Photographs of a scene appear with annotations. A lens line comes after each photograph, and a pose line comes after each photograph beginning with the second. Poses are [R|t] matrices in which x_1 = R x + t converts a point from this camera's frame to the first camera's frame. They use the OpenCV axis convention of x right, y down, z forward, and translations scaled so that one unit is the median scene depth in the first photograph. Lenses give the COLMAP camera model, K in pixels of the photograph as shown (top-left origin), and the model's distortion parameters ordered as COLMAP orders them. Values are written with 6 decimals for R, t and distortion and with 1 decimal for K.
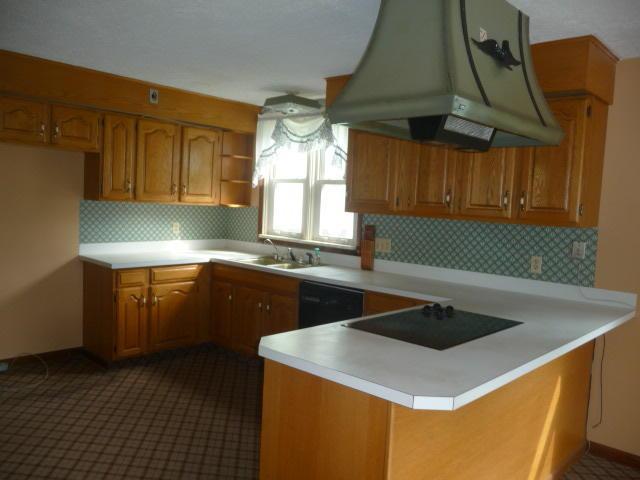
lens RADIAL K [[534.0, 0, 315.5], [0, 534.0, 239.2], [0, 0, 1]] dist [-0.037735, 0.019366]
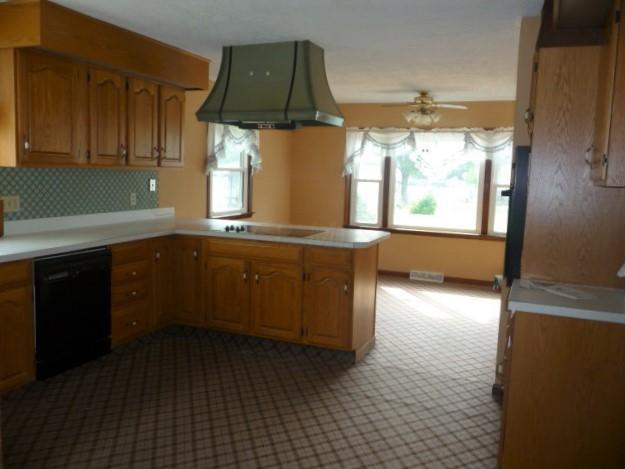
lens RADIAL K [[521.5, 0, 314.4], [0, 521.5, 232.1], [0, 0, 1]] dist [-0.037735, 0.019366]
pose [[-0.360615, -0.168943, 0.917287, -0.784995], [0.015351, 0.982251, 0.186943, -0.087954], [-0.932589, 0.081495, -0.351621, 0.819592]]
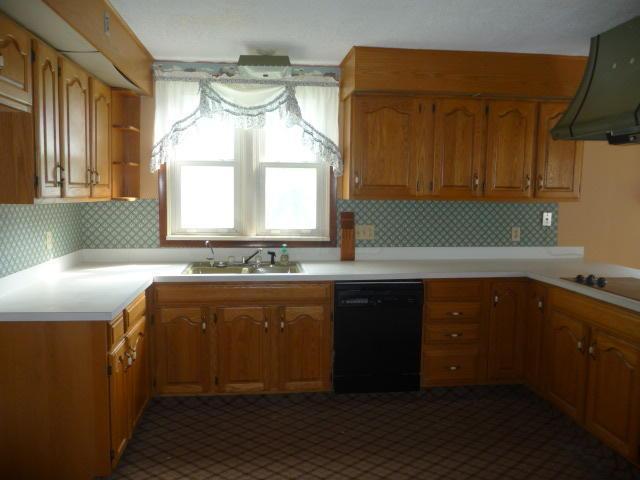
lens RADIAL K [[534.0, 0, 324.6], [0, 534.0, 241.8], [0, 0, 1]] dist [-0.037735, 0.019366]
pose [[0.641625, -0.116705, 0.758088, -0.626266], [0.075349, 0.993167, 0.089122, -0.060377], [-0.763309, -0.000062, 0.646034, 0.428790]]
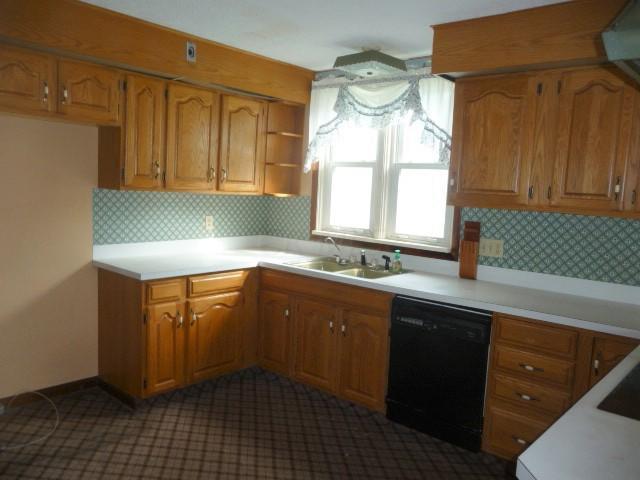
lens RADIAL K [[534.0, 0, 315.8], [0, 534.0, 242.3], [0, 0, 1]] dist [-0.037735, 0.019366]
pose [[0.999673, -0.002564, 0.025425, -0.145241], [0.001678, 0.999393, 0.034808, -0.023440], [-0.025499, -0.034754, 0.999071, 0.226548]]
